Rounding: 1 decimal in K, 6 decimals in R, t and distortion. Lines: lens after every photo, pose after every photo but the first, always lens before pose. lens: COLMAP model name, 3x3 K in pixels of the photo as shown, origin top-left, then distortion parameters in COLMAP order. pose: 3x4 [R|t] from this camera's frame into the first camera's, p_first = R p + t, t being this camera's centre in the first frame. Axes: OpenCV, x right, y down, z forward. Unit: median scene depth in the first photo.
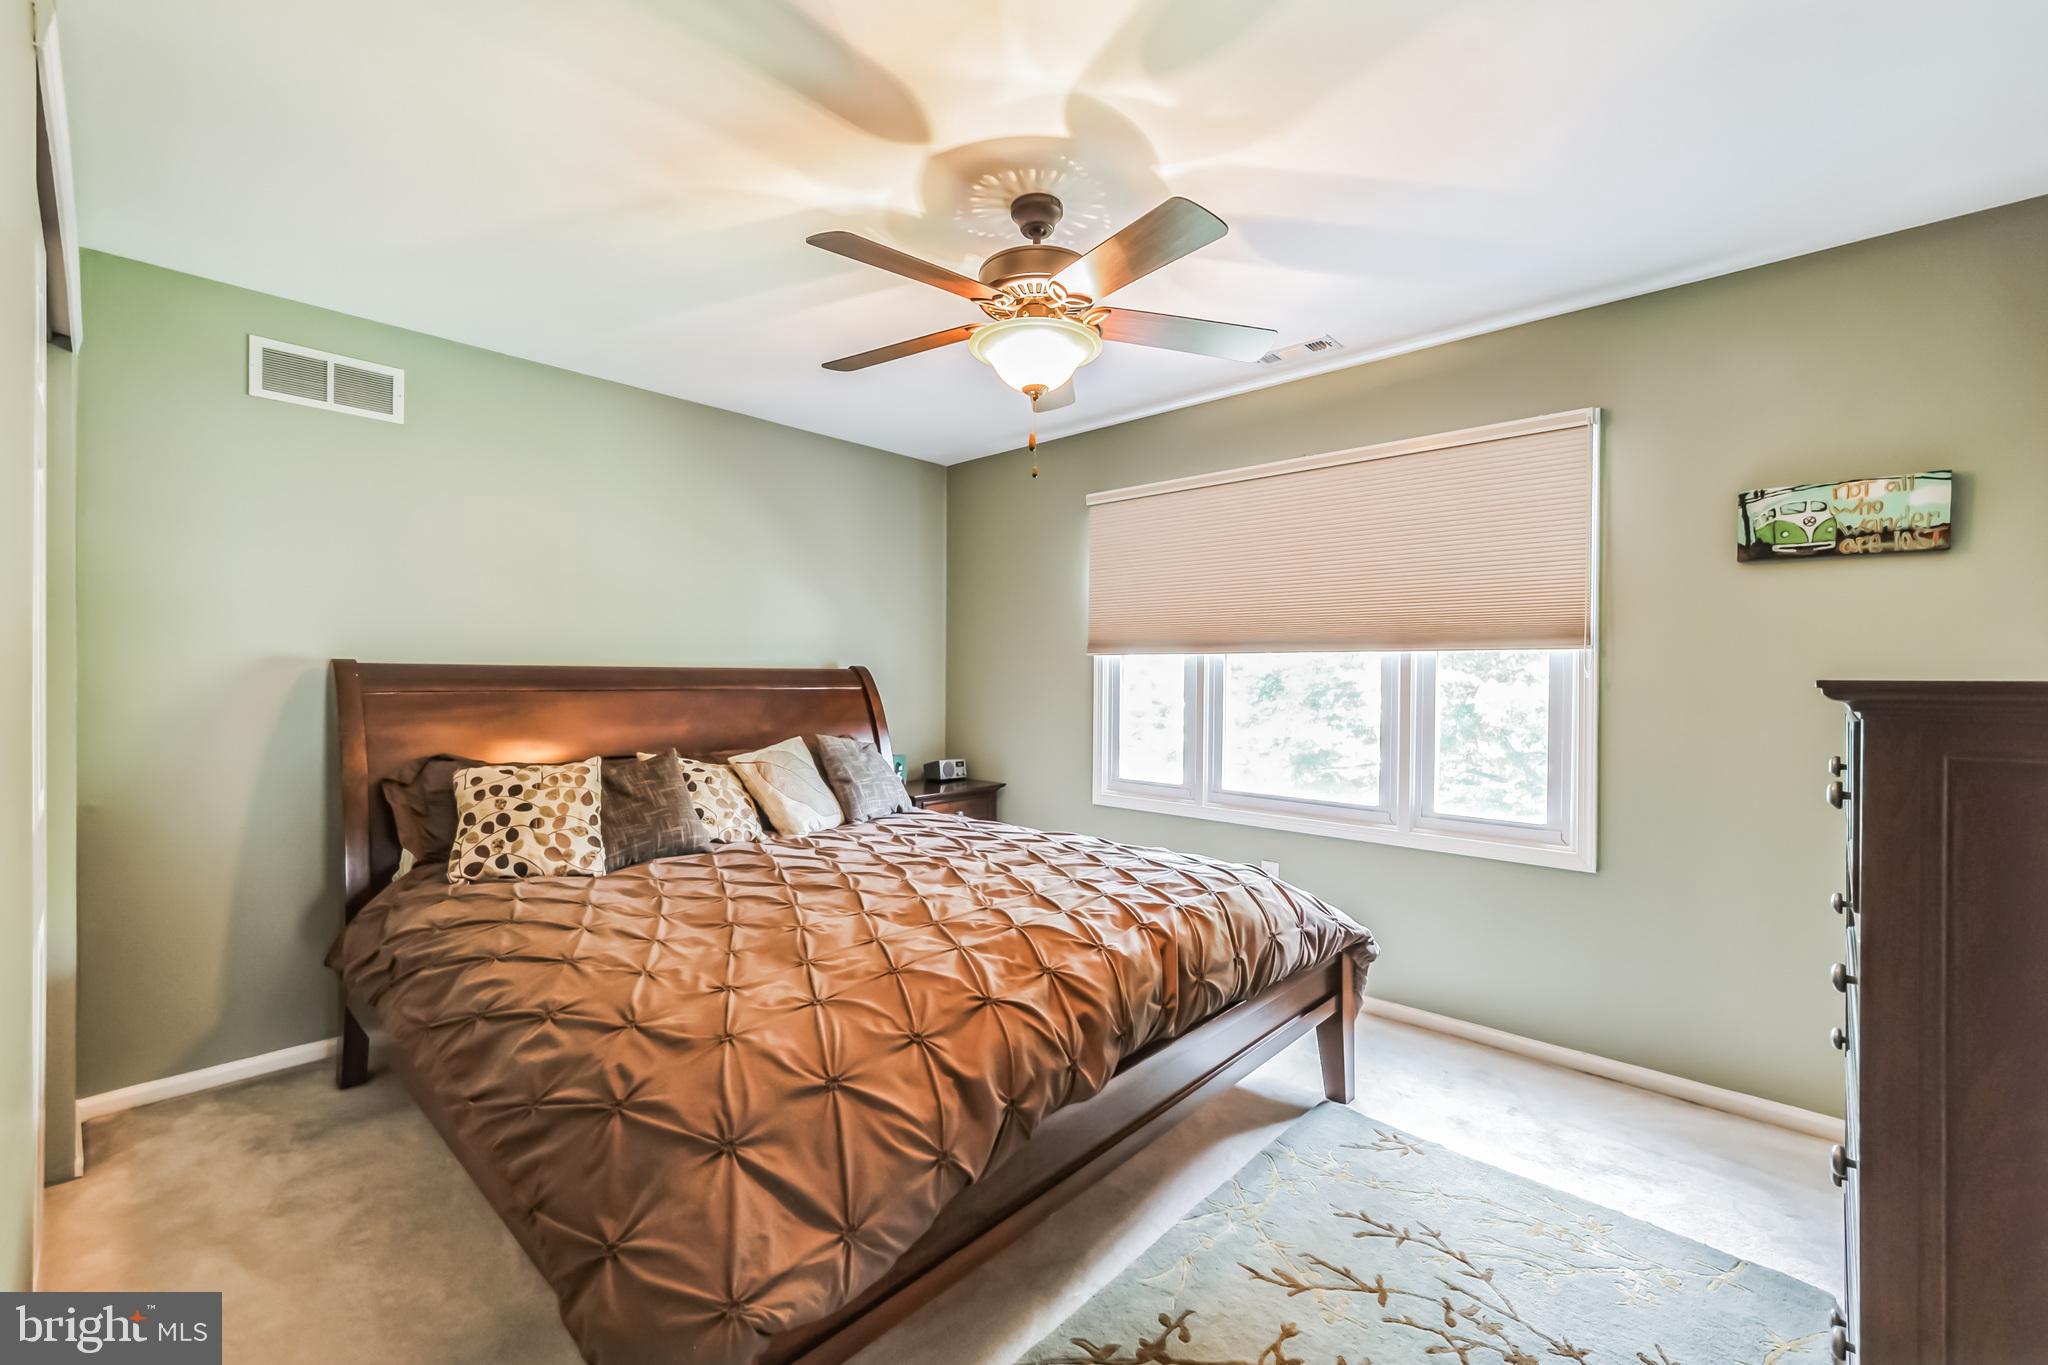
lens RADIAL K [[829.0, 0, 1024.3], [0, 829.0, 678.4], [0, 0, 1]] dist [-0.001133, 0.000882]
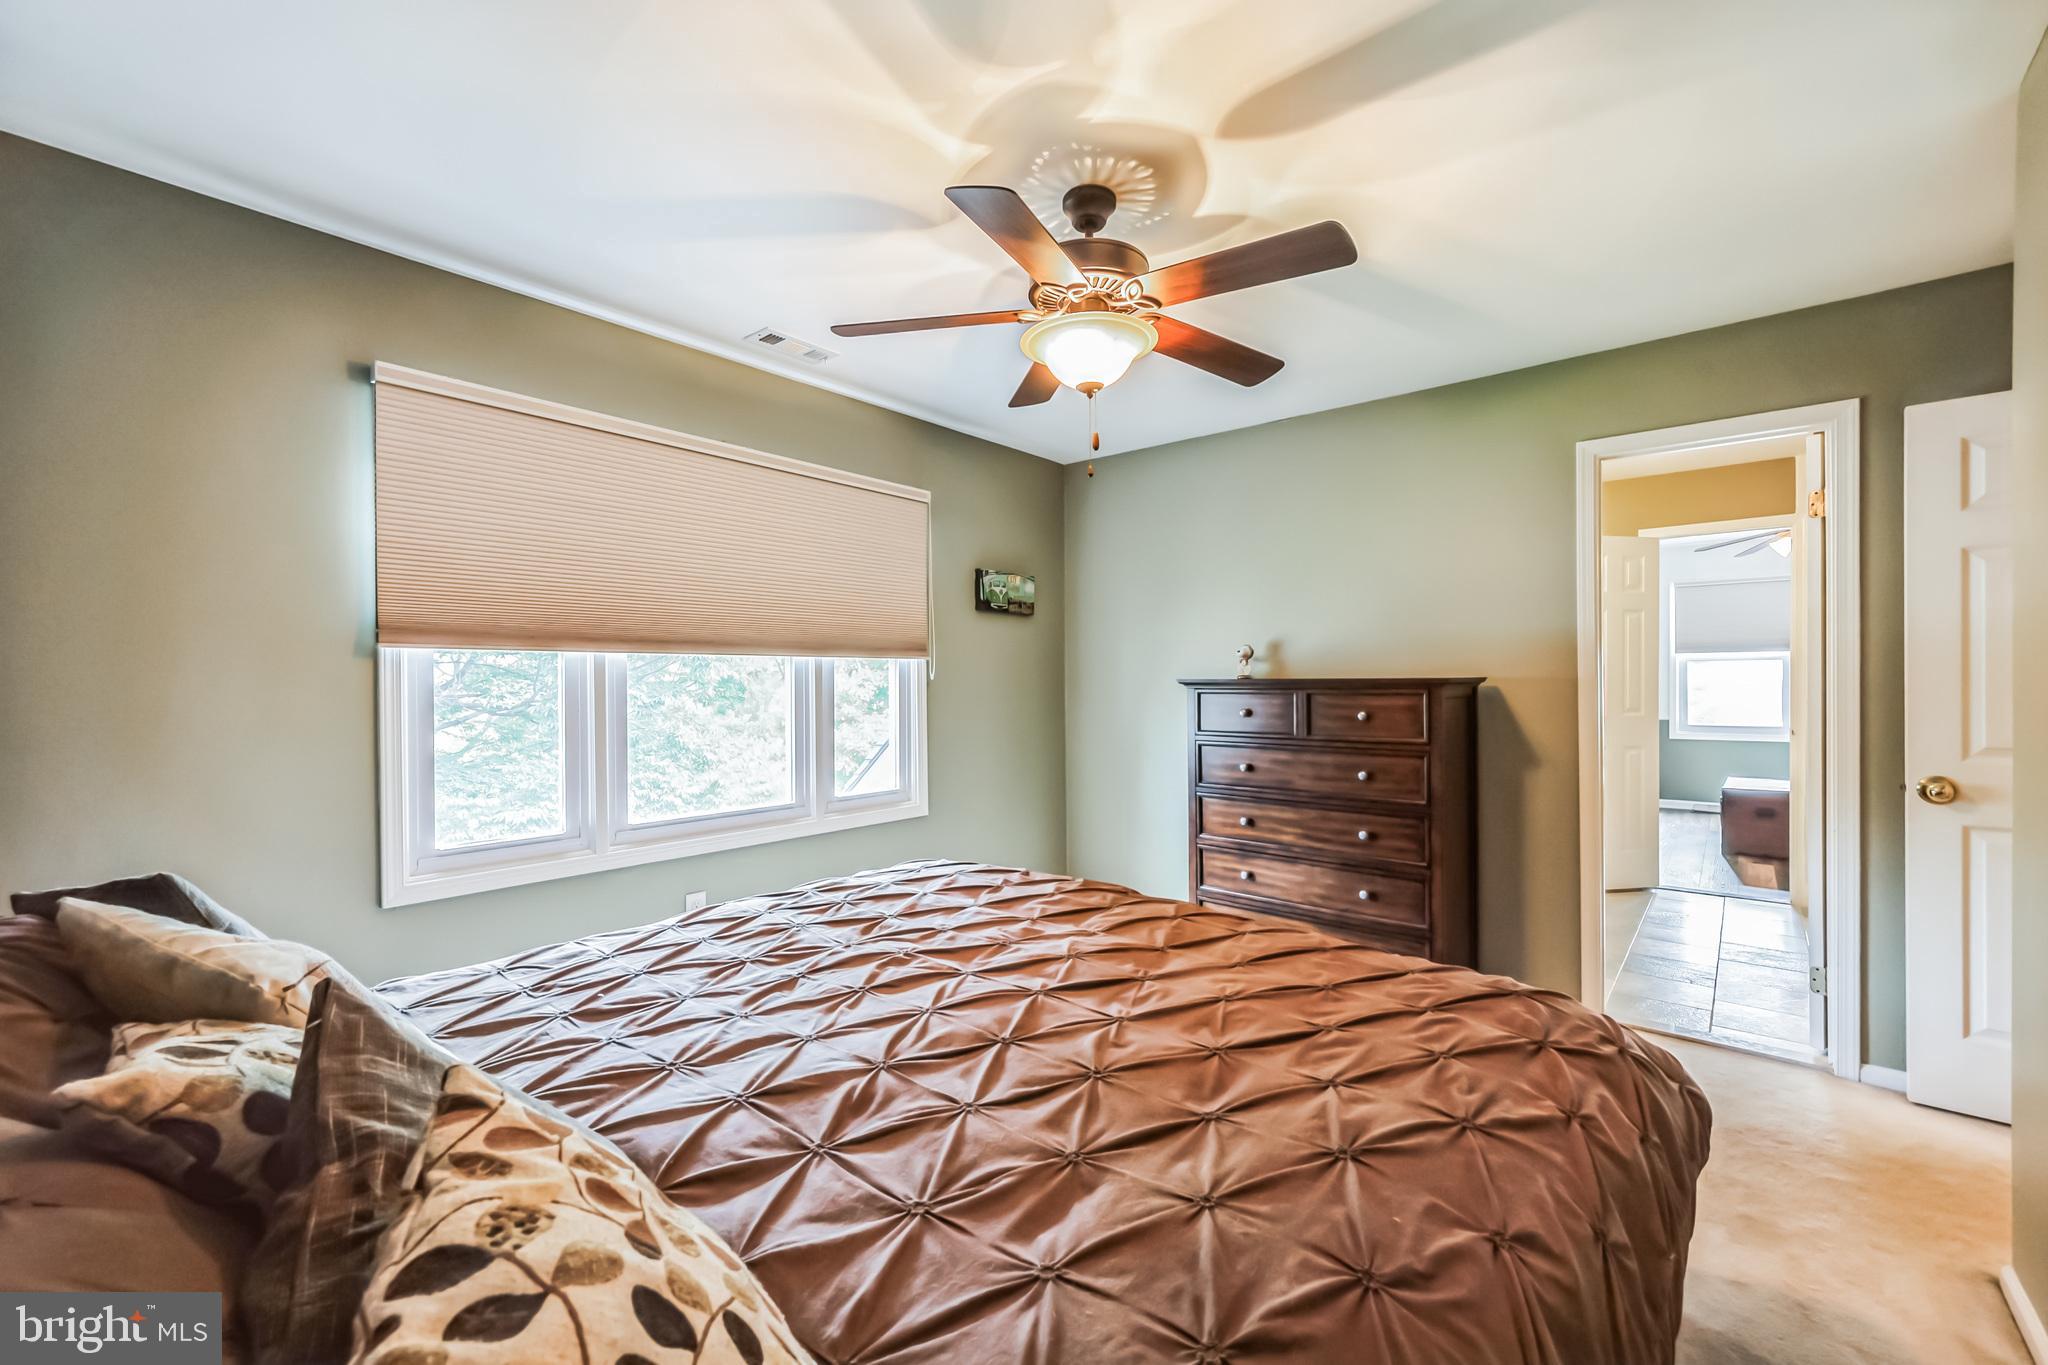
lens RADIAL K [[829.0, 0, 1025.9], [0, 829.0, 680.8], [0, 0, 1]] dist [-0.001133, 0.000882]
pose [[-0.032842, -0.011237, 0.999397, -0.701537], [0.006824, 0.999911, 0.011467, -0.012944], [-0.999437, 0.007196, -0.032762, 0.810051]]
